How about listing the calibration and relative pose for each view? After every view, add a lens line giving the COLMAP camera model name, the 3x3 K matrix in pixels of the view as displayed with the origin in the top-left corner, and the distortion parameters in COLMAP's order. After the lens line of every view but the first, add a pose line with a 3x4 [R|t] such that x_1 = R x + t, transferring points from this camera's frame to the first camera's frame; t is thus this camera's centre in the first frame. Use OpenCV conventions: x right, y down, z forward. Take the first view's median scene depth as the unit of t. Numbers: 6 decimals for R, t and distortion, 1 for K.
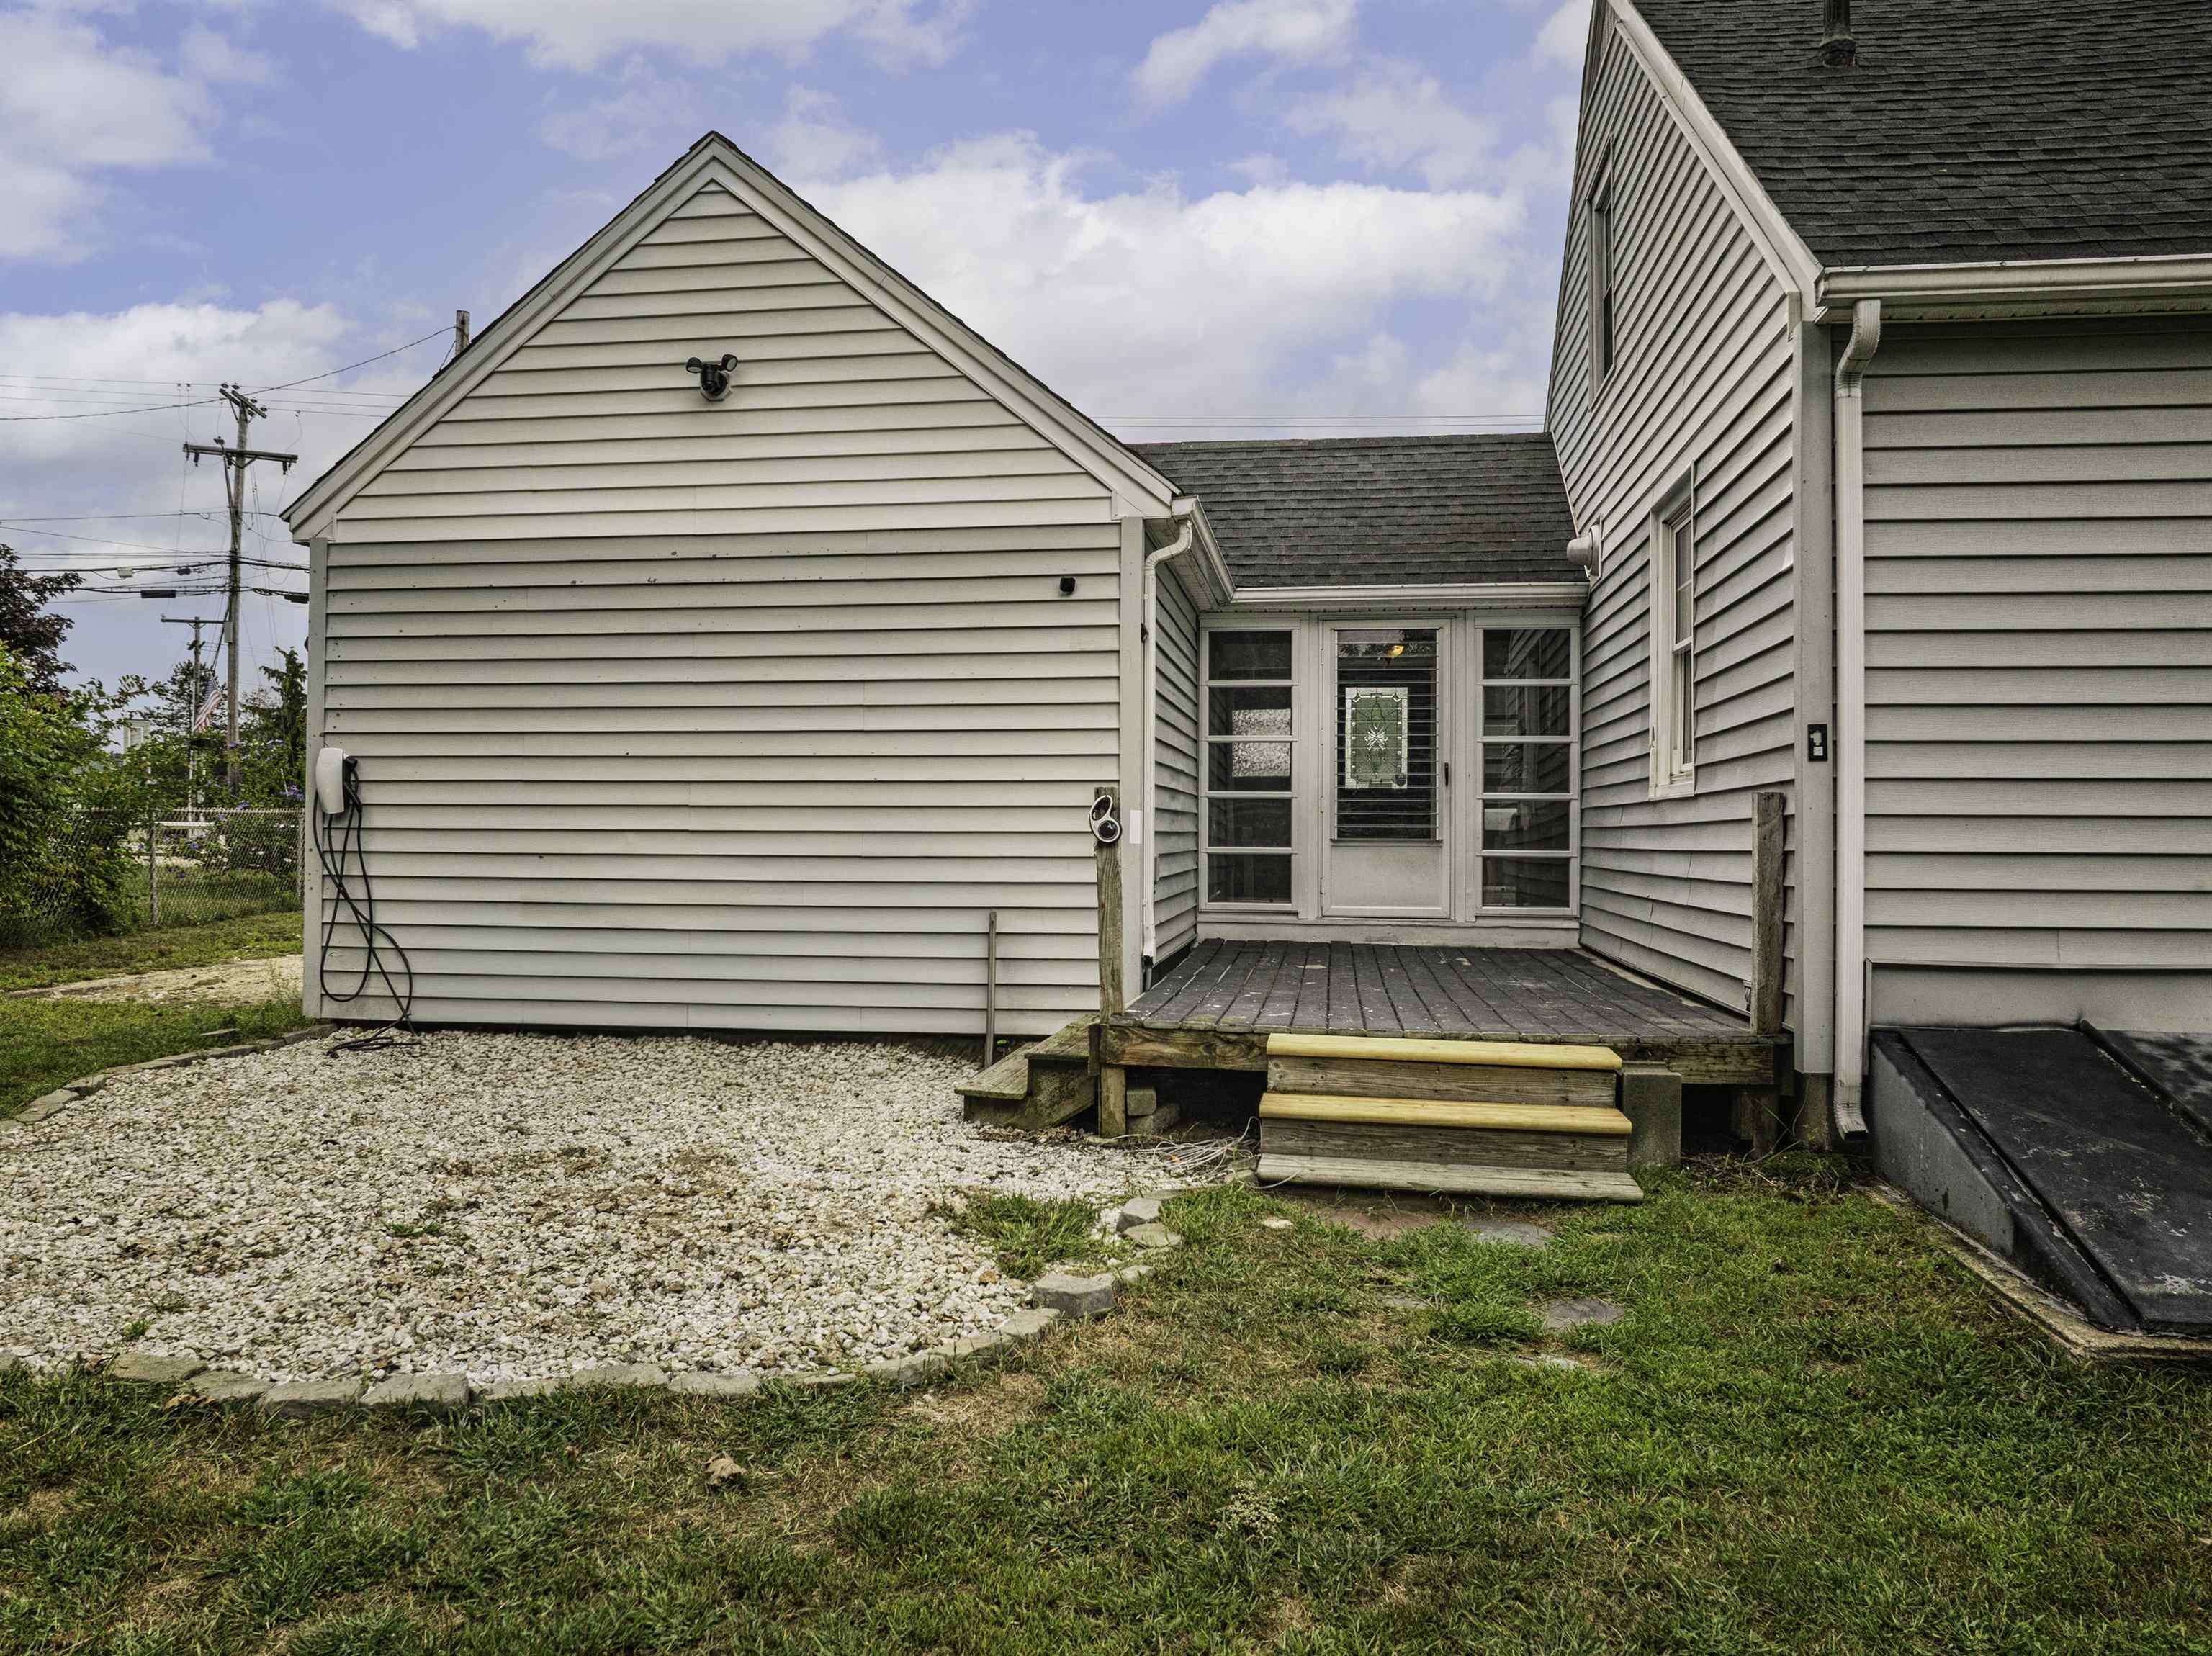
lens RADIAL K [[1554.6, 0, 1103.8], [0, 1554.6, 821.8], [0, 0, 1]] dist [-0.026089, -0.011990]
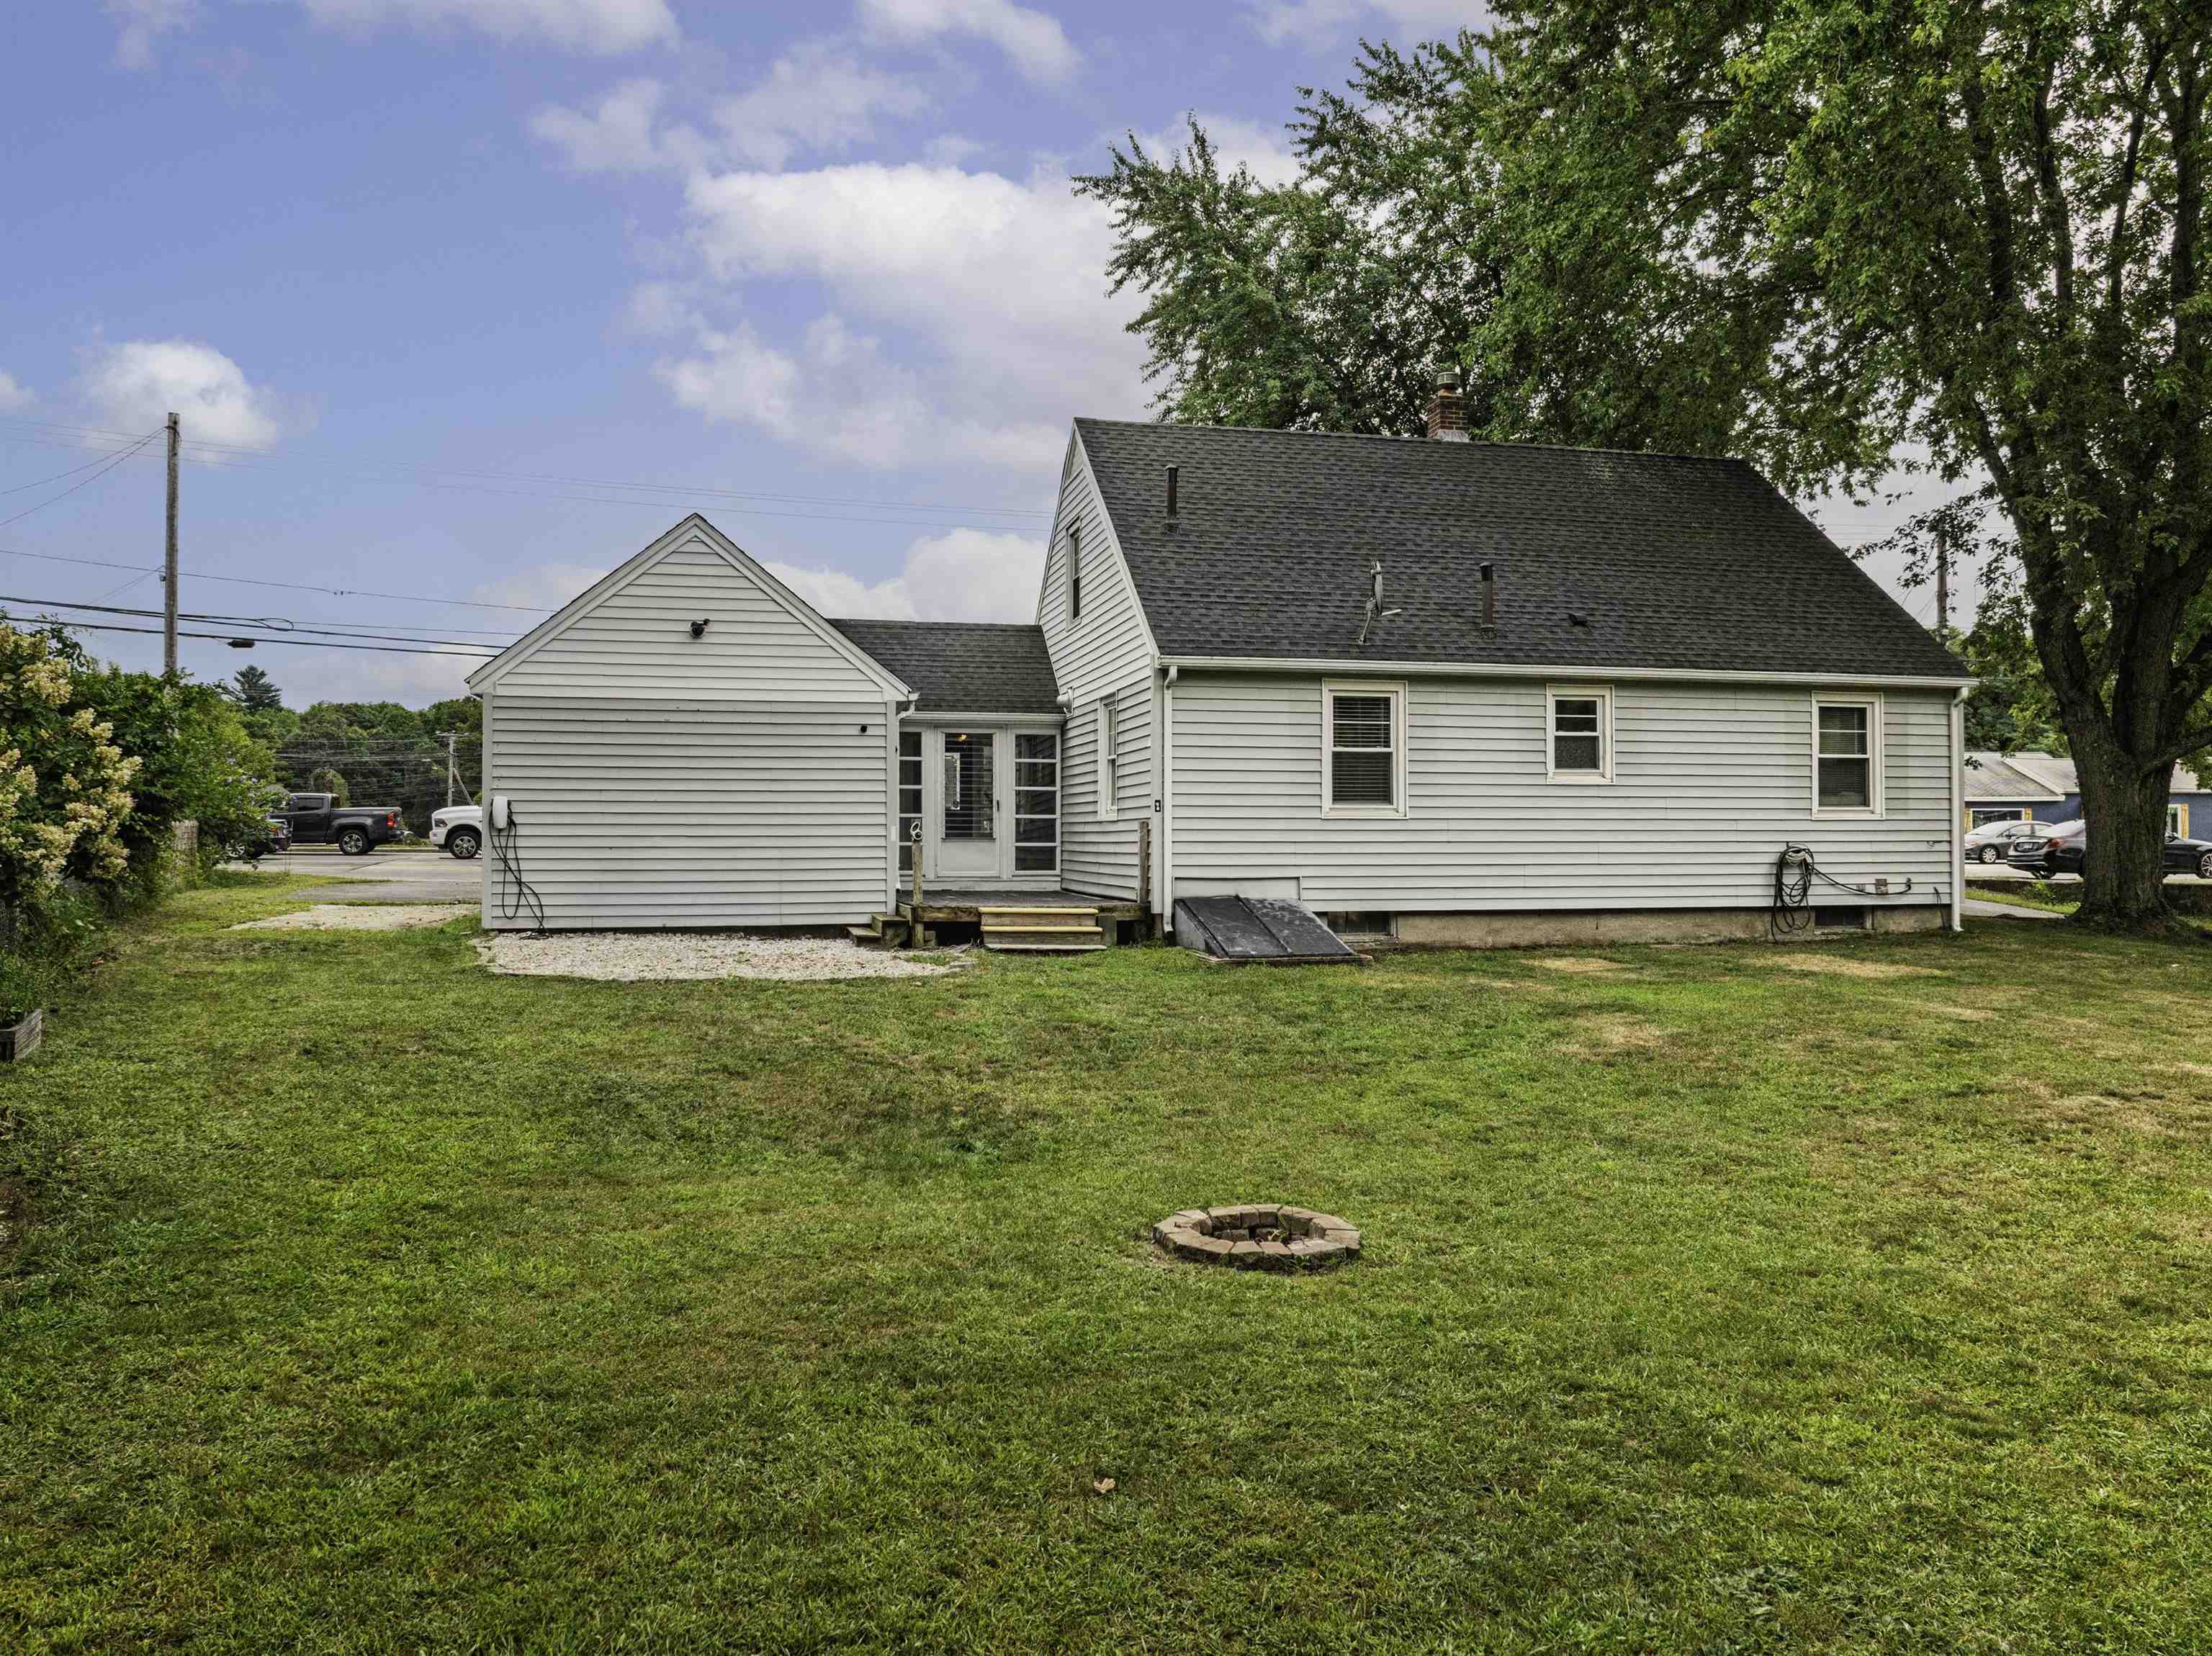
lens RADIAL K [[1554.6, 0, 1103.8], [0, 1554.6, 821.8], [0, 0, 1]] dist [-0.026089, -0.011990]
pose [[0.930687, -0.001740, 0.365812, -0.516946], [0.001412, 0.999998, 0.001163, -0.015458], [-0.365814, -0.000566, 0.930688, -1.235252]]
